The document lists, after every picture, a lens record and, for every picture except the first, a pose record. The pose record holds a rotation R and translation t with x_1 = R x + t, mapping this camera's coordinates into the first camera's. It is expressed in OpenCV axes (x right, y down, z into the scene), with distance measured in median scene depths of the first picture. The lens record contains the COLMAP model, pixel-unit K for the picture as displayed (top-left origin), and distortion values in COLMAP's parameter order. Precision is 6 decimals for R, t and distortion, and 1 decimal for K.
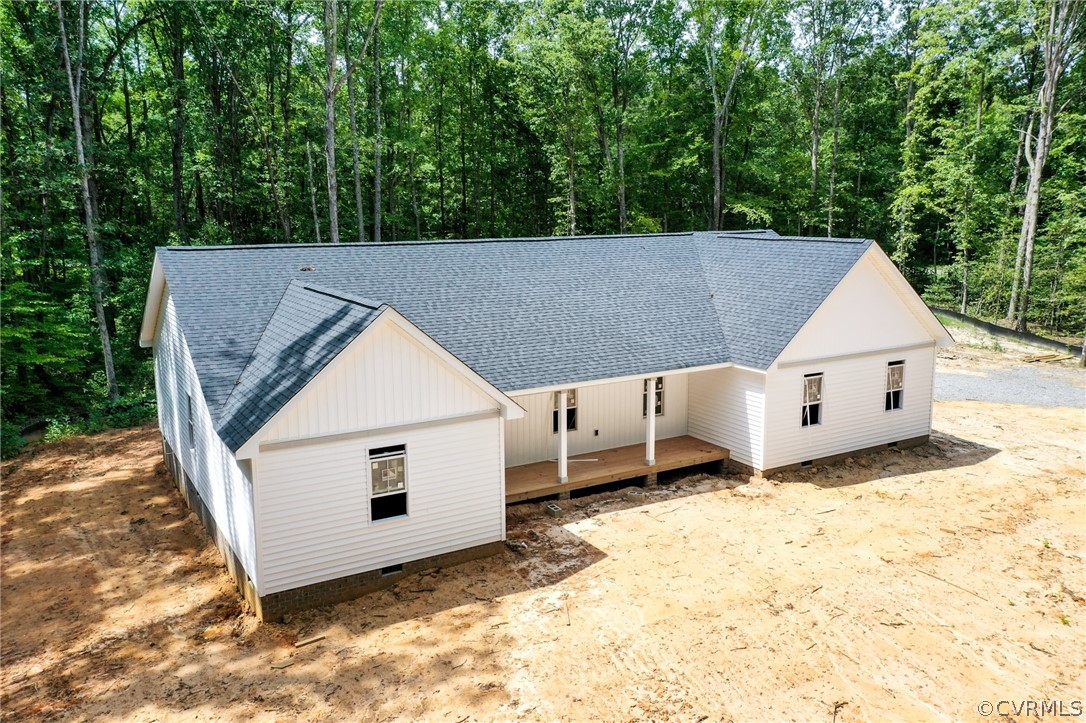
lens RADIAL K [[853.1, 0, 543.0], [0, 853.1, 361.5], [0, 0, 1]] dist [0.044125, 0.004133]
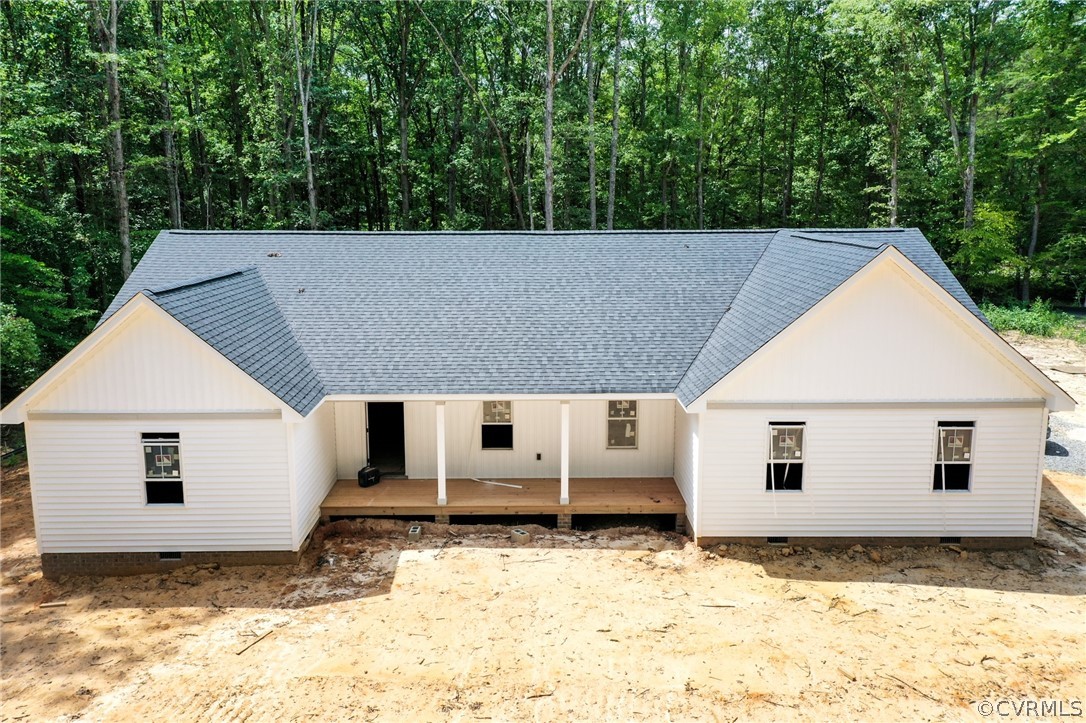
lens RADIAL K [[869.0, 0, 527.0], [0, 869.0, 364.2], [0, 0, 1]] dist [0.038288, 0.003526]
pose [[0.861632, 0.098849, -0.497814, 0.513335], [-0.094634, 0.994939, 0.033765, -0.040987], [0.498632, 0.018018, 0.866627, 0.243274]]
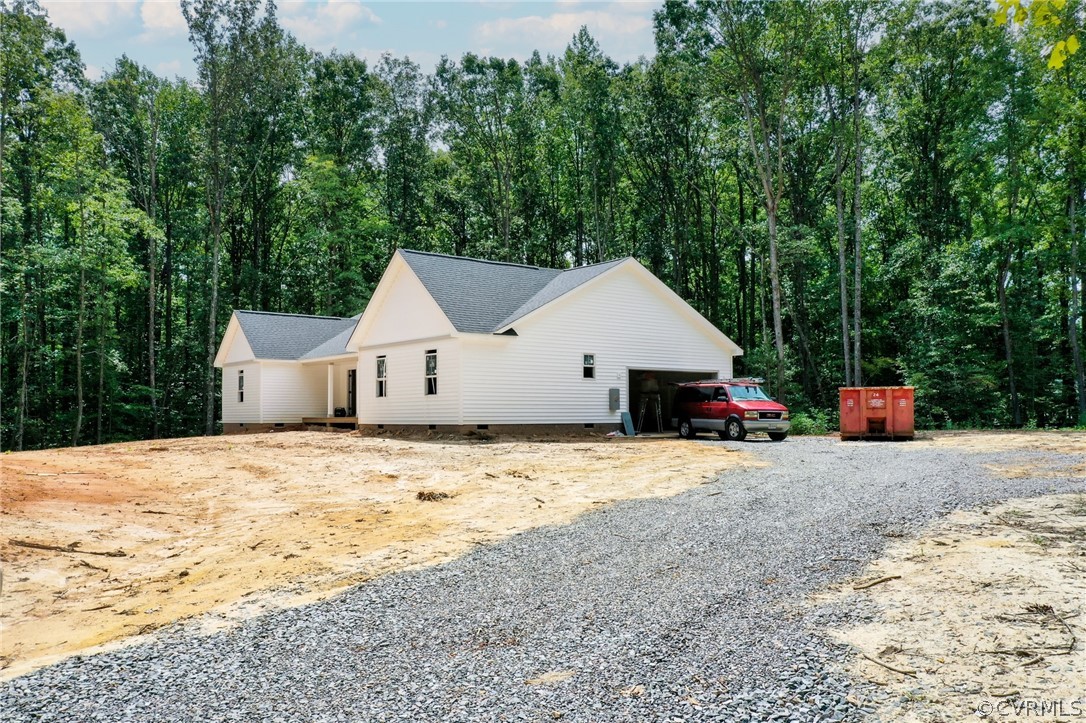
lens RADIAL K [[869.0, 0, 527.0], [0, 869.0, 364.2], [0, 0, 1]] dist [0.038288, 0.003526]
pose [[0.129307, -0.048075, -0.990439, 1.744963], [-0.172037, 0.982589, -0.070154, 0.085949], [0.976567, 0.179463, 0.118785, 1.109121]]
